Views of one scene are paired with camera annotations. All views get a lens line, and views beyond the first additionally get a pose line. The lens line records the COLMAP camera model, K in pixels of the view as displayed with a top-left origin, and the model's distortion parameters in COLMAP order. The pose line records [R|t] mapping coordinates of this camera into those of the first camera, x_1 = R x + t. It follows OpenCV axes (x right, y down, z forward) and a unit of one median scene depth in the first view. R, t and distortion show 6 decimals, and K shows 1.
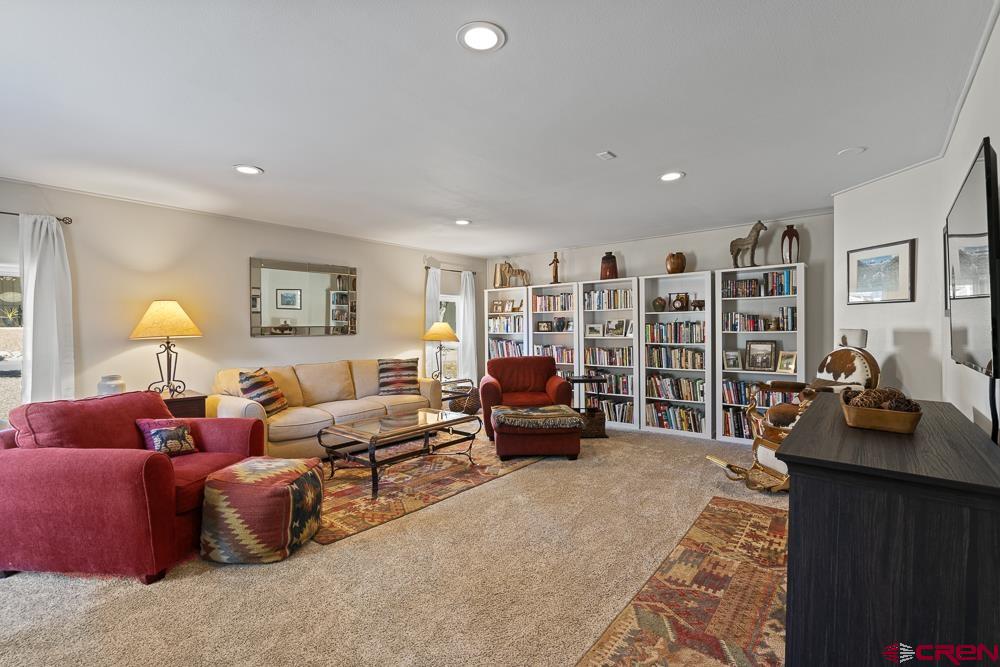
lens RADIAL K [[455.0, 0, 489.3], [0, 455.0, 329.9], [0, 0, 1]] dist [-0.005704, 0.001074]
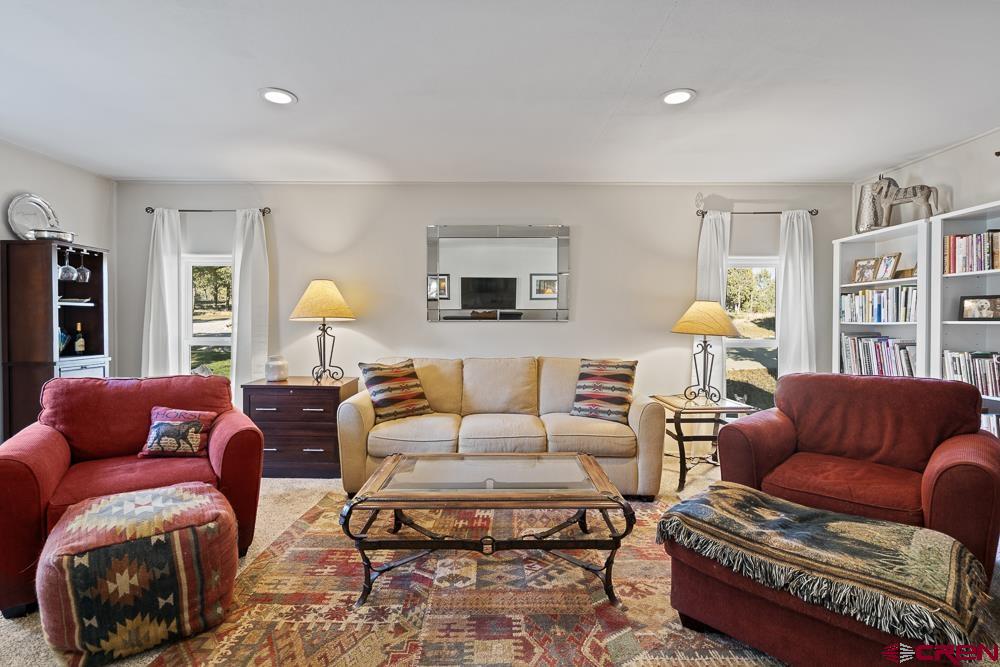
lens RADIAL K [[455.0, 0, 504.9], [0, 455.0, 330.6], [0, 0, 1]] dist [-0.005704, 0.001074]
pose [[0.657310, 0.023150, -0.753265, 0.179459], [-0.010311, 0.999711, 0.021726, 0.011045], [0.753550, -0.006514, 0.657358, 0.487119]]
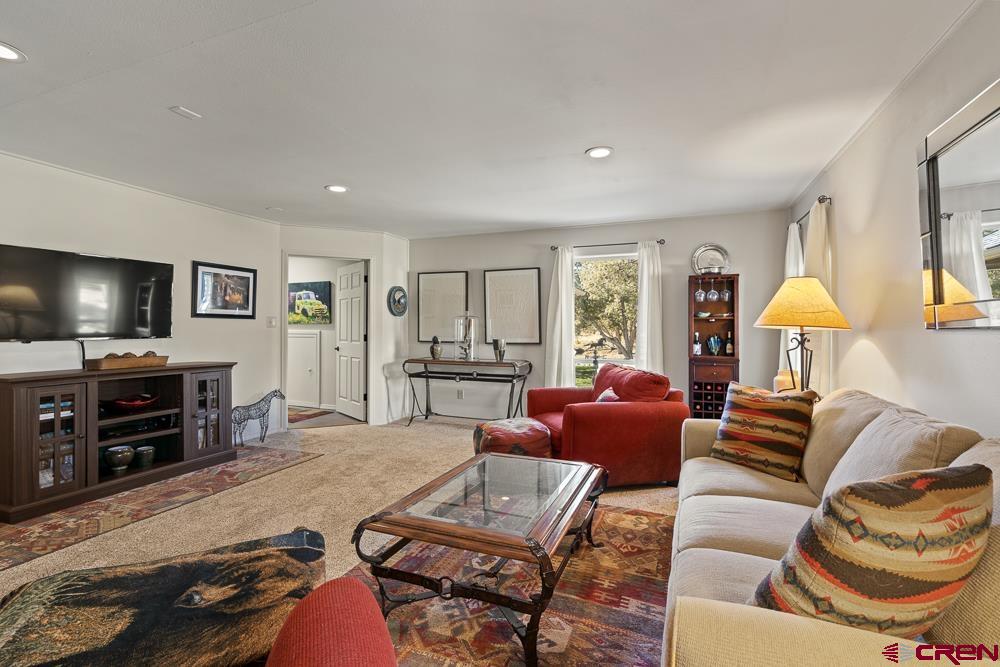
lens RADIAL K [[455.0, 0, 493.0], [0, 455.0, 326.3], [0, 0, 1]] dist [-0.005704, 0.001074]
pose [[-0.944133, 0.002885, -0.329552, 0.000266], [0.002817, 0.999996, 0.000686, 0.007970], [0.329552, -0.000280, -0.944137, 1.123451]]
